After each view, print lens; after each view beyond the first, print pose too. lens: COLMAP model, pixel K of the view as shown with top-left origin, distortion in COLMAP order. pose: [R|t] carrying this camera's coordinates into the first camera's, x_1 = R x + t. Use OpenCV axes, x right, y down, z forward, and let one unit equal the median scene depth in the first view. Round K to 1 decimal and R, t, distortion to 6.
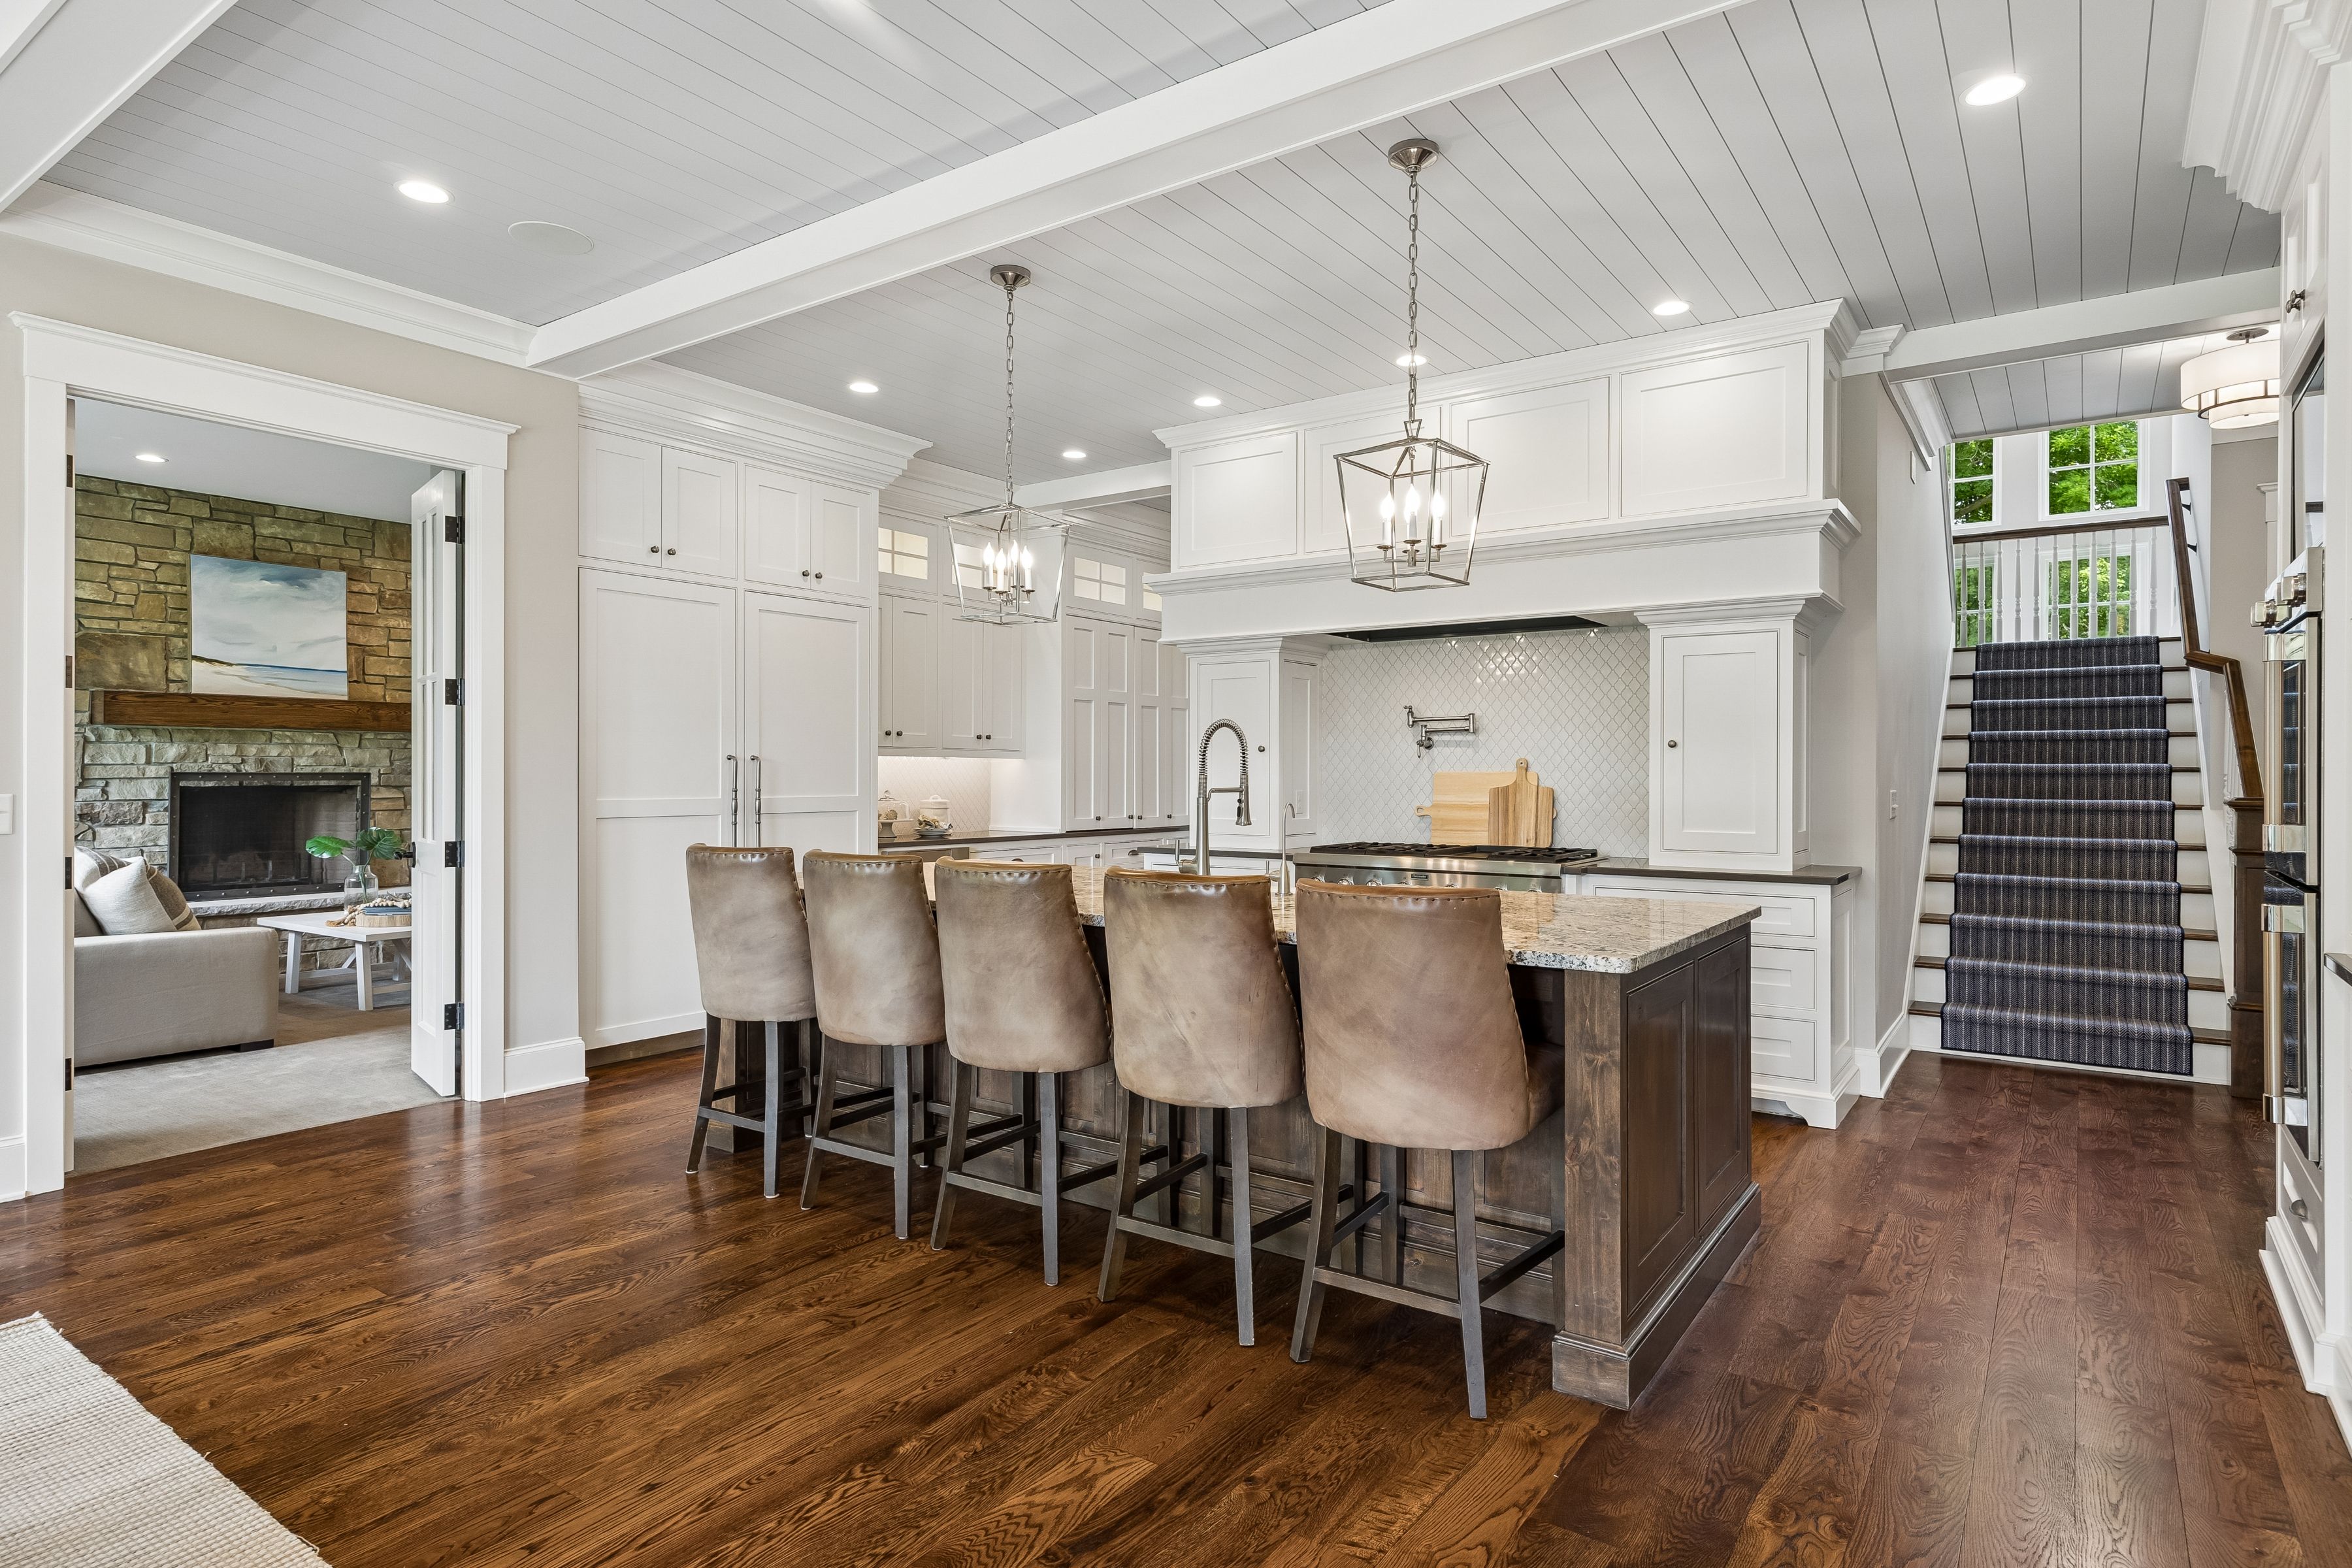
lens RADIAL K [[1265.6, 0, 1179.7], [0, 1265.6, 775.6], [0, 0, 1]] dist [0.008098, 0.001181]
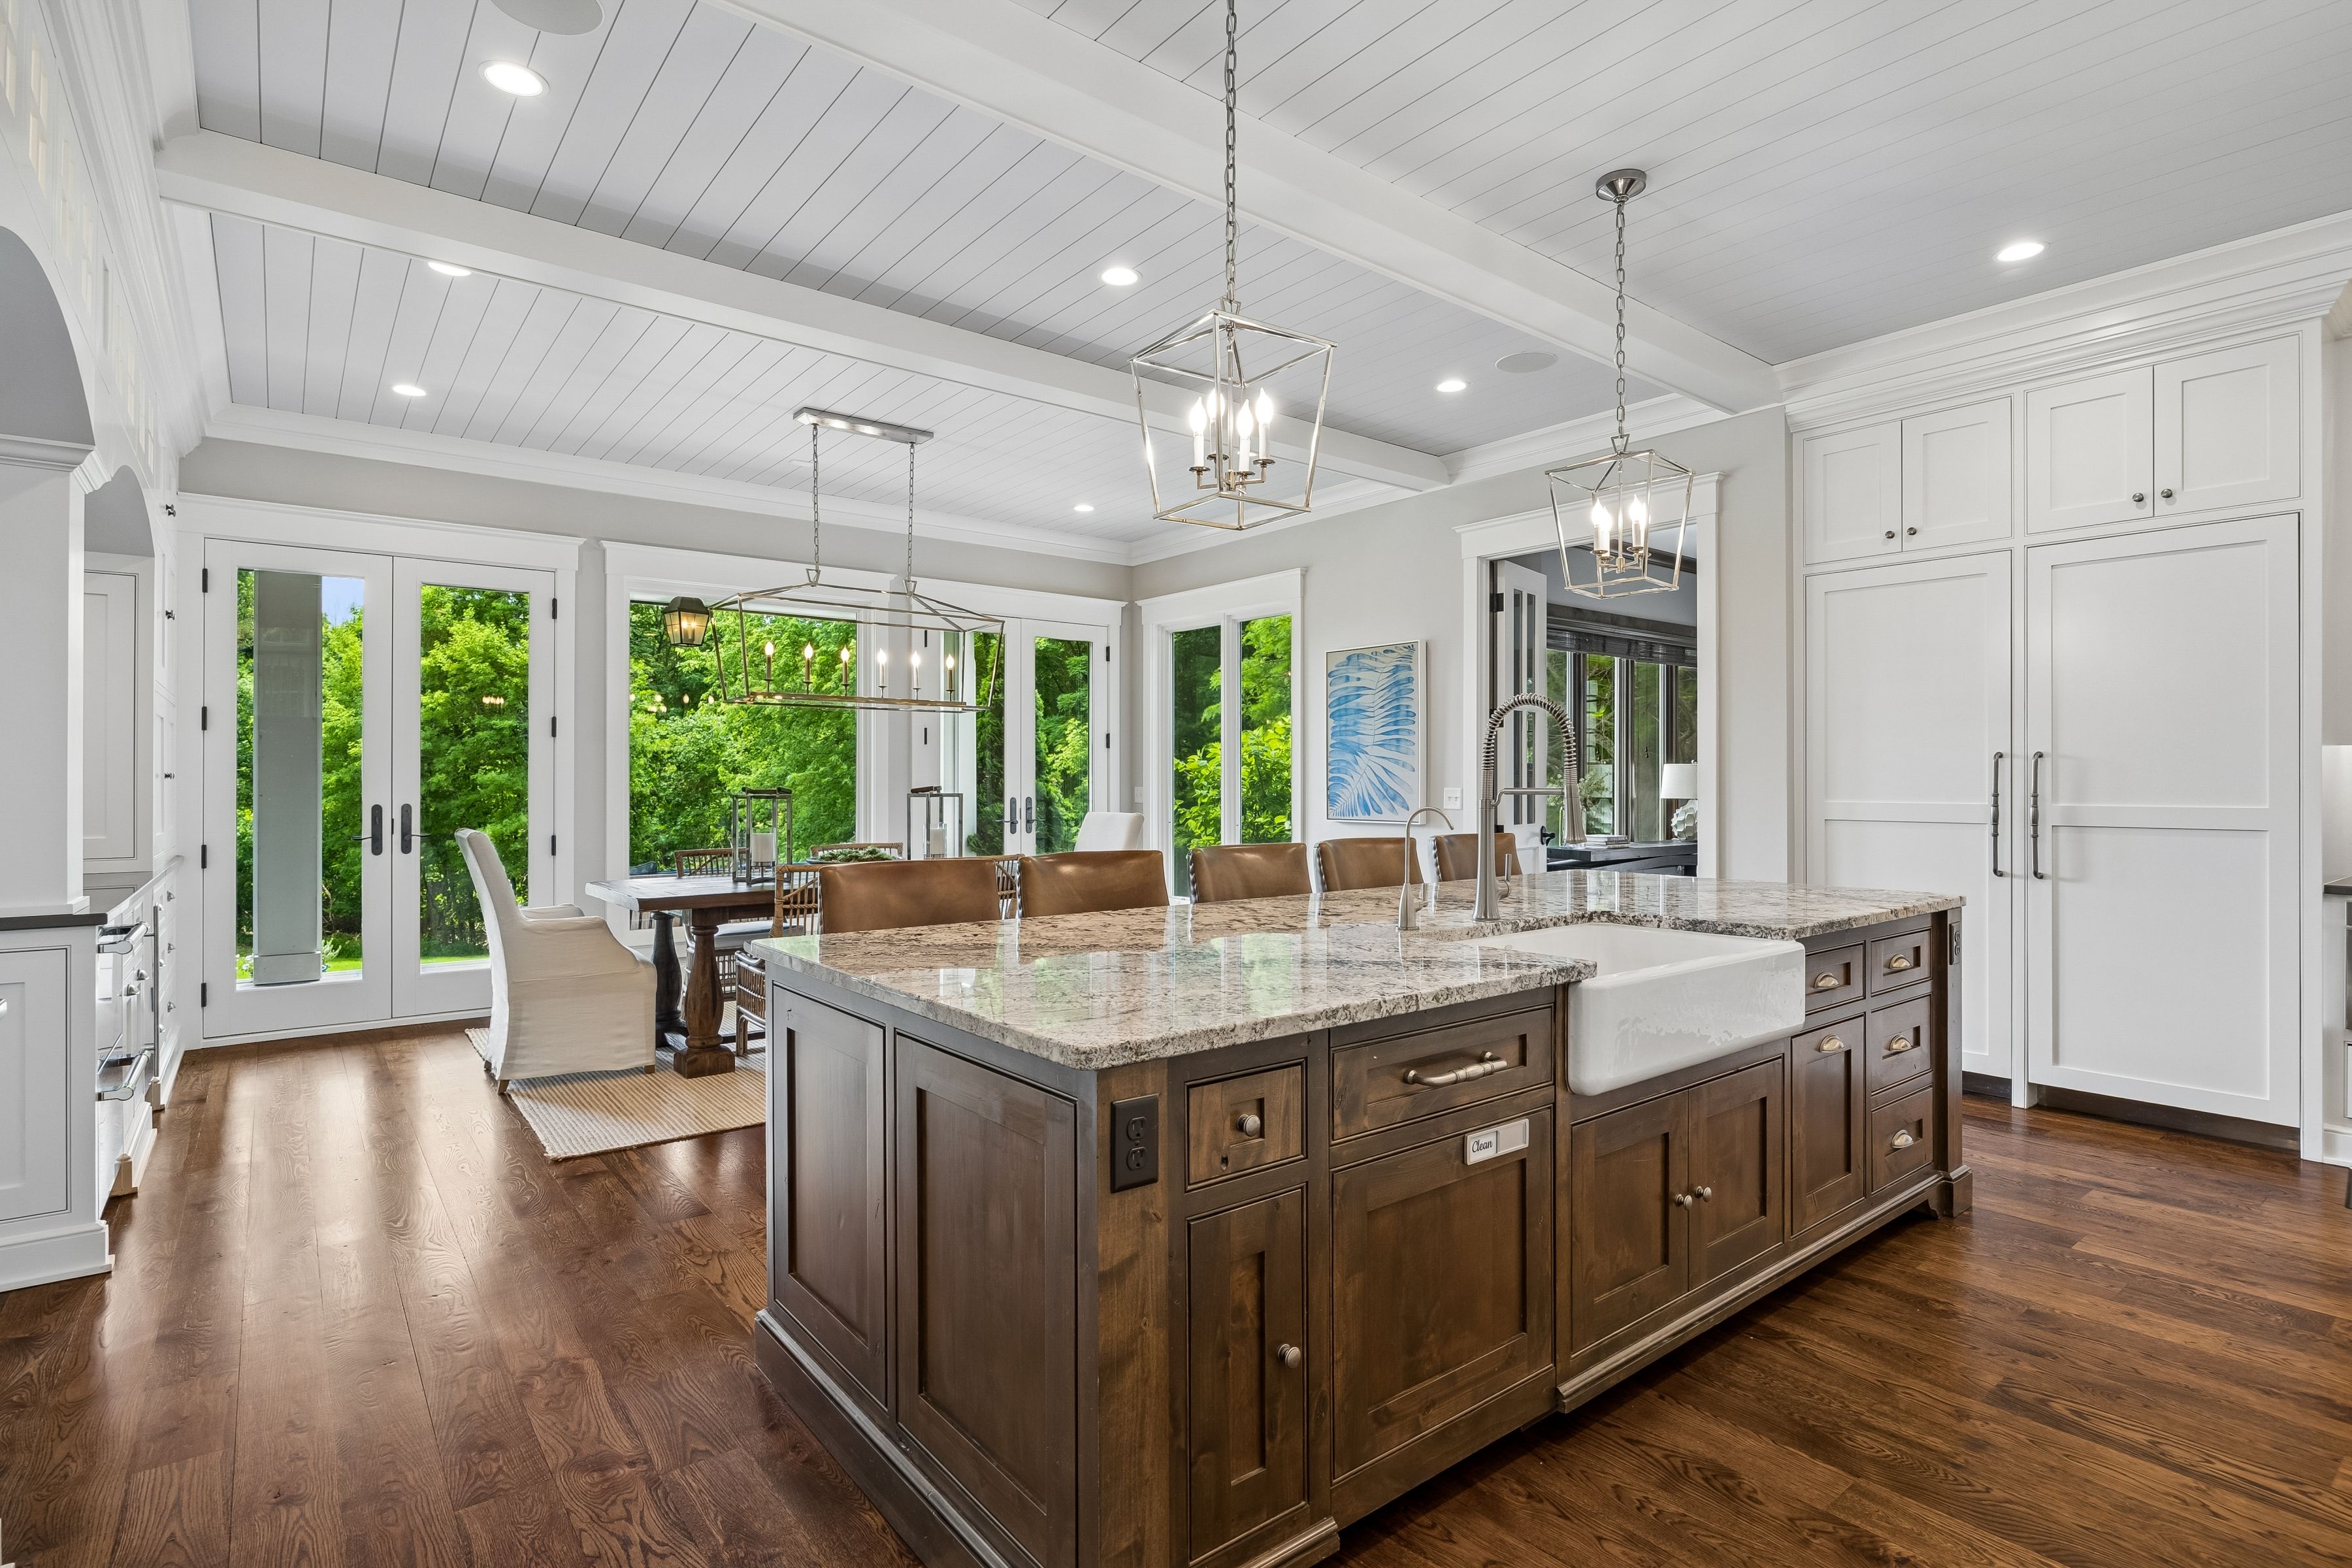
lens RADIAL K [[1161.2, 0, 1176.0], [0, 1161.2, 784.0], [0, 0, 1]] dist [-0.005453, -0.000641]
pose [[-0.286140, 0.000452, -0.958188, 0.512983], [-0.001525, 0.999998, 0.000927, 0.004626], [0.958187, 0.001727, -0.286139, 0.687579]]
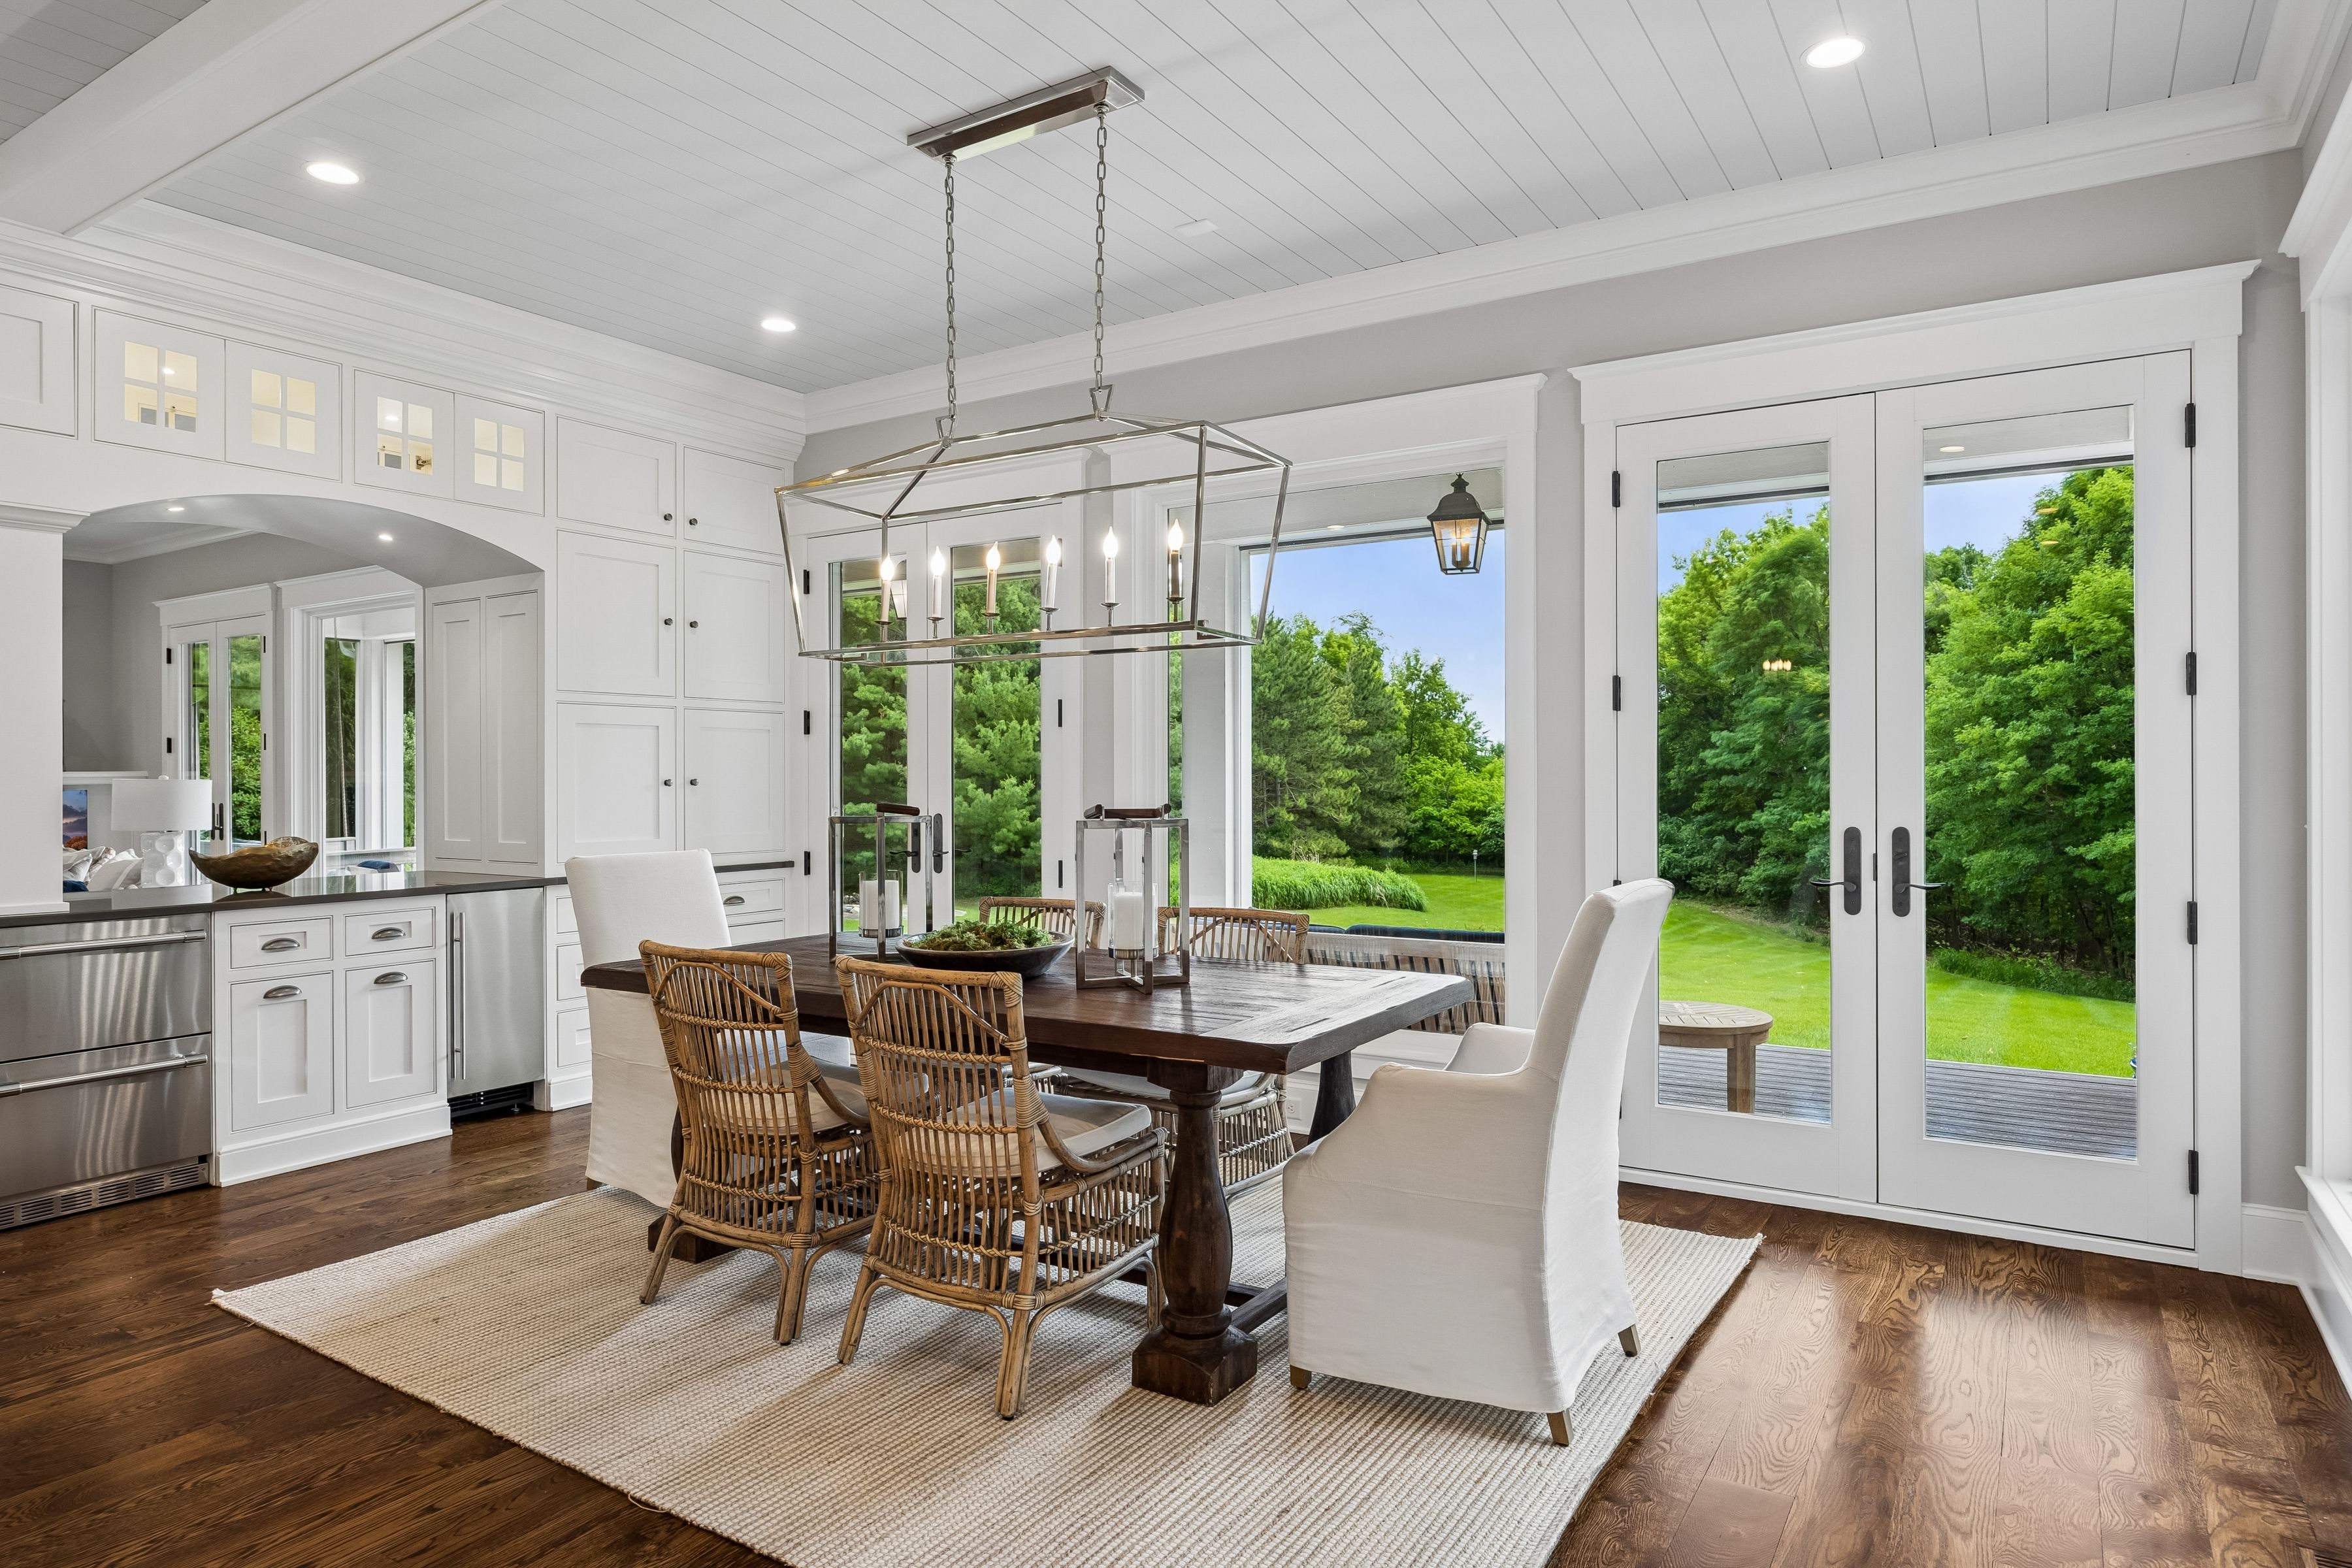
lens RADIAL K [[1369.5, 0, 1183.0], [0, 1369.5, 774.2], [0, 0, 1]] dist [-0.018782, 0.014475]
pose [[-0.998915, 0.004714, -0.046341, -0.381307], [0.004720, 0.999989, -0.000016, -0.004213], [0.046341, -0.000235, -0.998926, 0.761052]]
